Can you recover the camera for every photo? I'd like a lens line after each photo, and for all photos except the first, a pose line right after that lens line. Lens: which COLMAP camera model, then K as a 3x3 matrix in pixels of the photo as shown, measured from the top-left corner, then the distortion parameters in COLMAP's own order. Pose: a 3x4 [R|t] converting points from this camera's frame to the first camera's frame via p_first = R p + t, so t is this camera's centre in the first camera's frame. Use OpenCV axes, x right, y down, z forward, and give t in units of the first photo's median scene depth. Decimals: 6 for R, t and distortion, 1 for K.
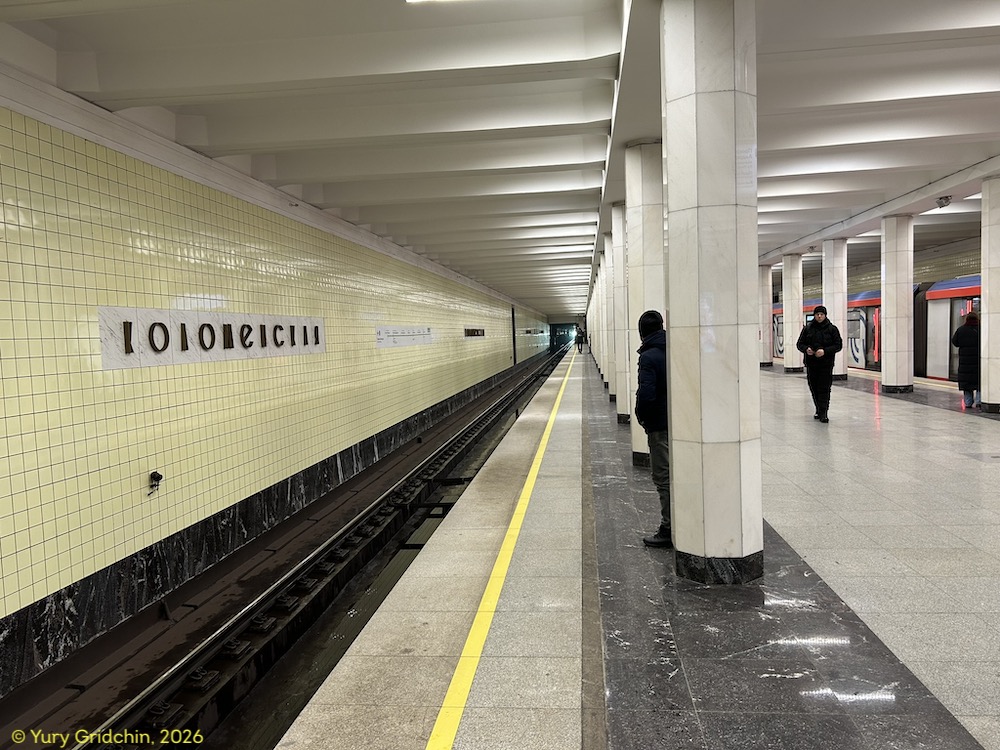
lens RADIAL K [[752.9, 0, 499.1], [0, 752.9, 377.5], [0, 0, 1]] dist [0.031721, -0.034741]
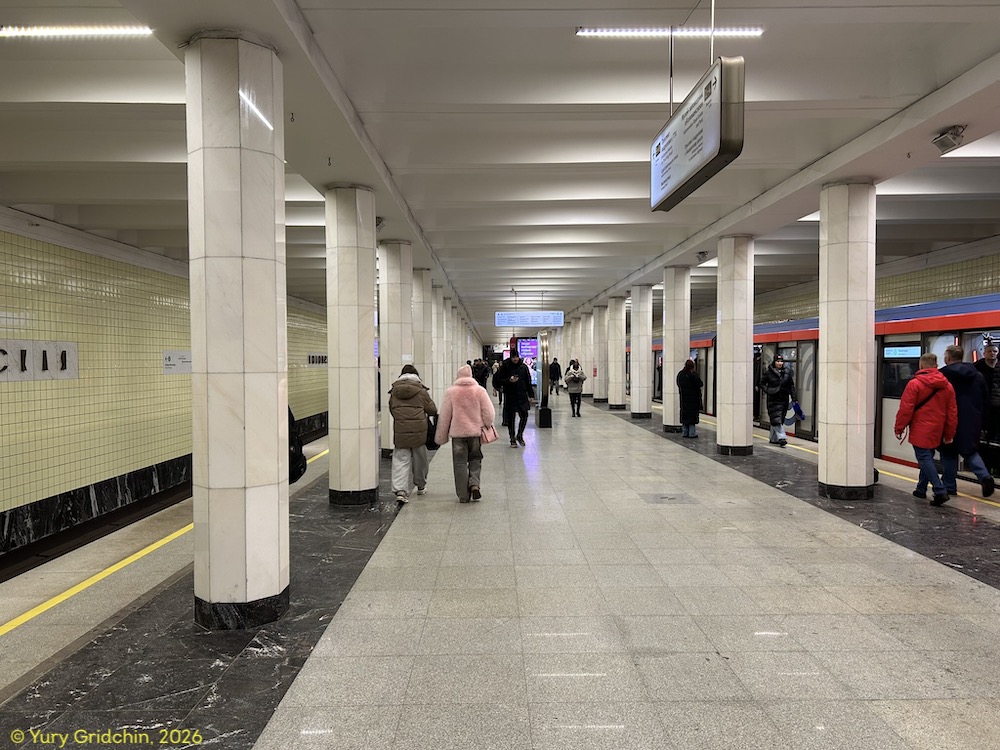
lens RADIAL K [[752.9, 0, 502.2], [0, 752.9, 375.0], [0, 0, 1]] dist [0.031721, -0.034741]
pose [[0.990437, 0.030737, 0.134497, 0.462276], [-0.025252, 0.998786, -0.042299, -0.028816], [-0.135634, 0.038498, 0.990011, -0.055036]]
